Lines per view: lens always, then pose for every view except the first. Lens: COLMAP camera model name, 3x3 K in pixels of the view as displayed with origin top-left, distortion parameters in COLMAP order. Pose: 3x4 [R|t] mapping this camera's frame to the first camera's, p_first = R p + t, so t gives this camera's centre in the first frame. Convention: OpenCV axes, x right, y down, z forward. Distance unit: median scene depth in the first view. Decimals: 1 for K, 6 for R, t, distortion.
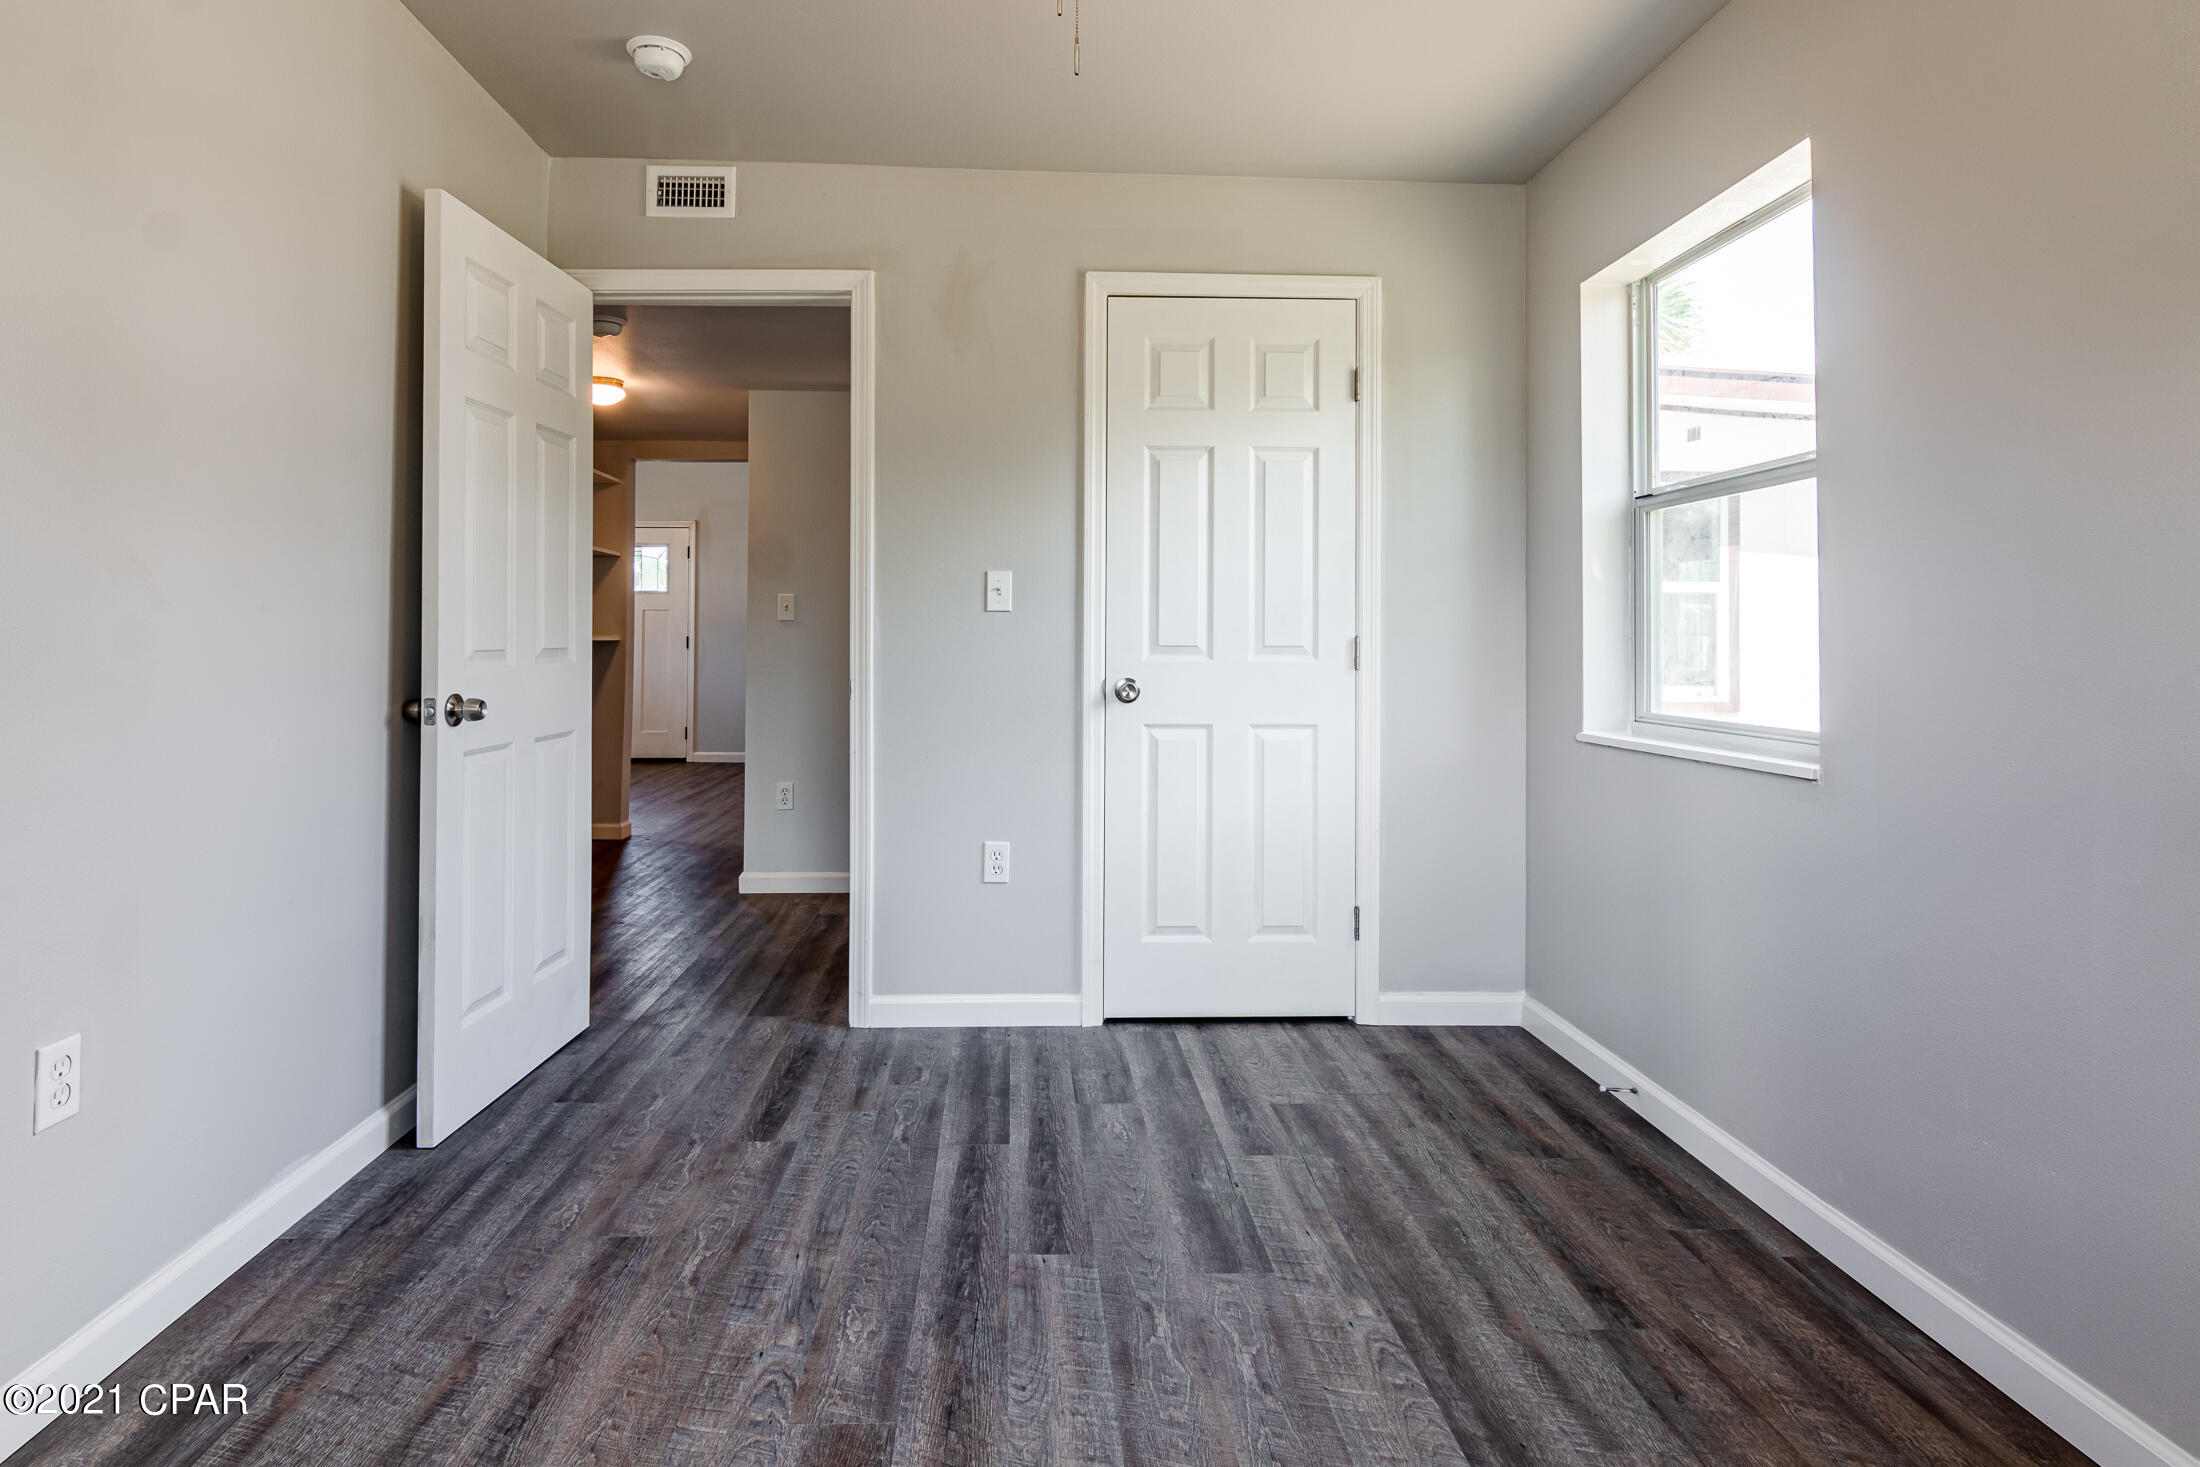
lens RADIAL K [[1162.0, 0, 1048.0], [0, 1162.0, 619.0], [0, 0, 1]] dist [0.000428, 0.001180]
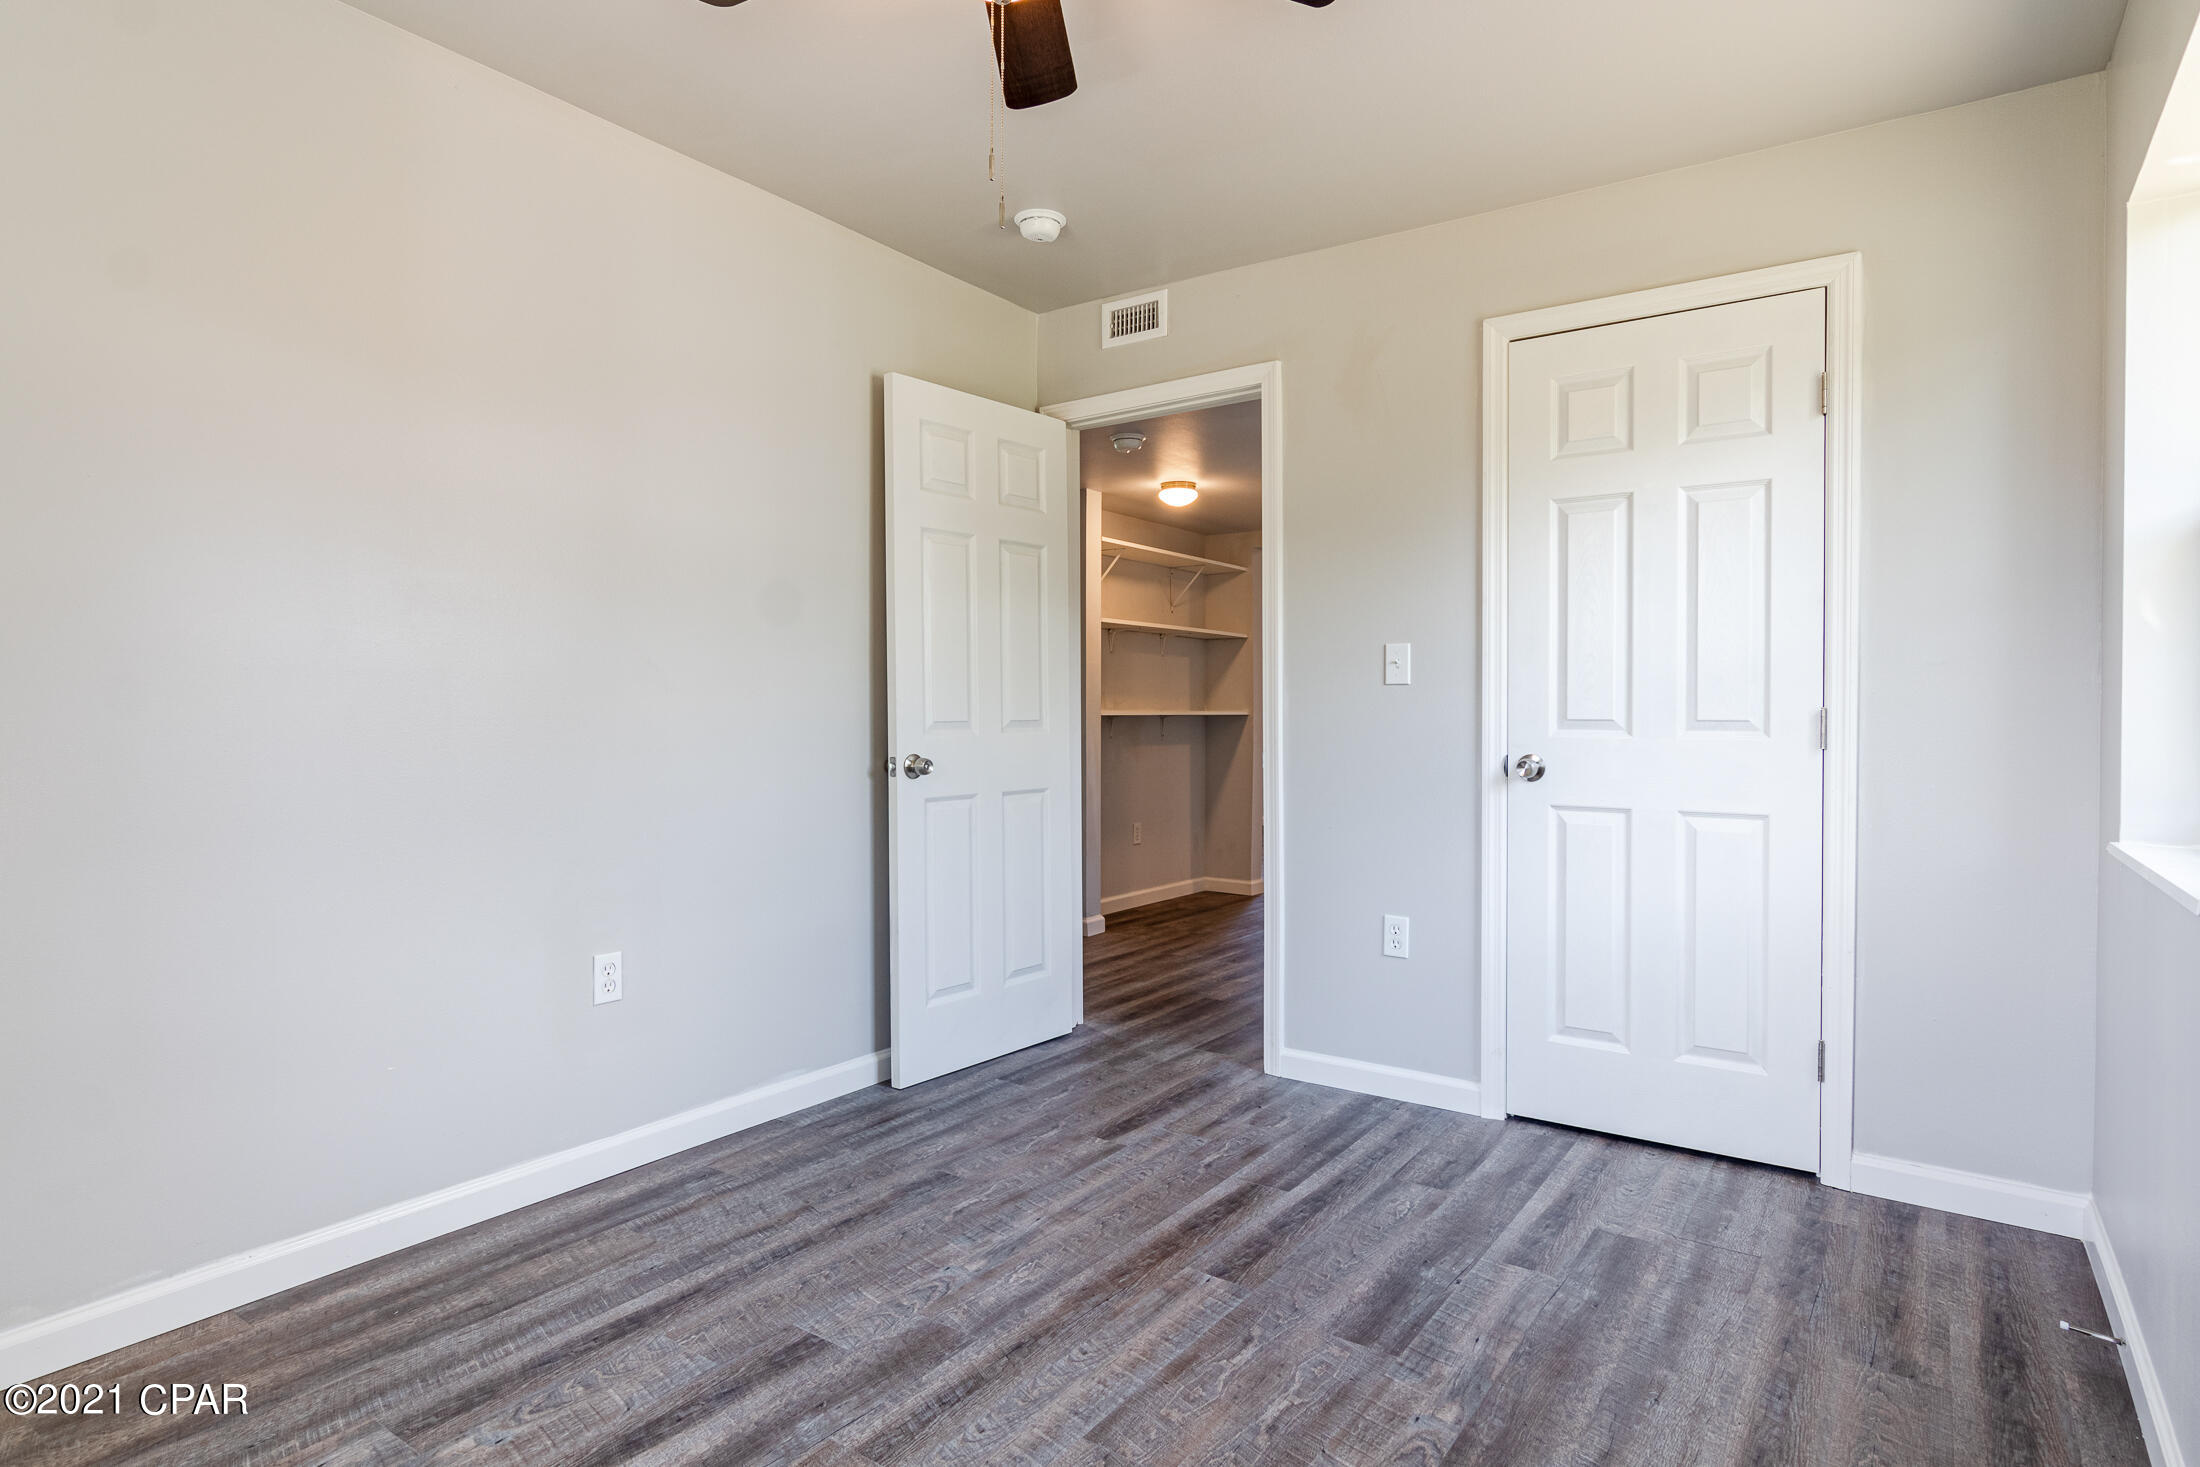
lens RADIAL K [[1177.8, 0, 1087.7], [0, 1177.8, 735.8], [0, 0, 1]] dist [-0.001385, 0.001709]
pose [[0.797515, 0.010484, -0.603208, 0.414586], [0.010491, 0.999457, 0.031242, 0.003420], [0.603208, -0.031244, 0.796972, 0.047789]]
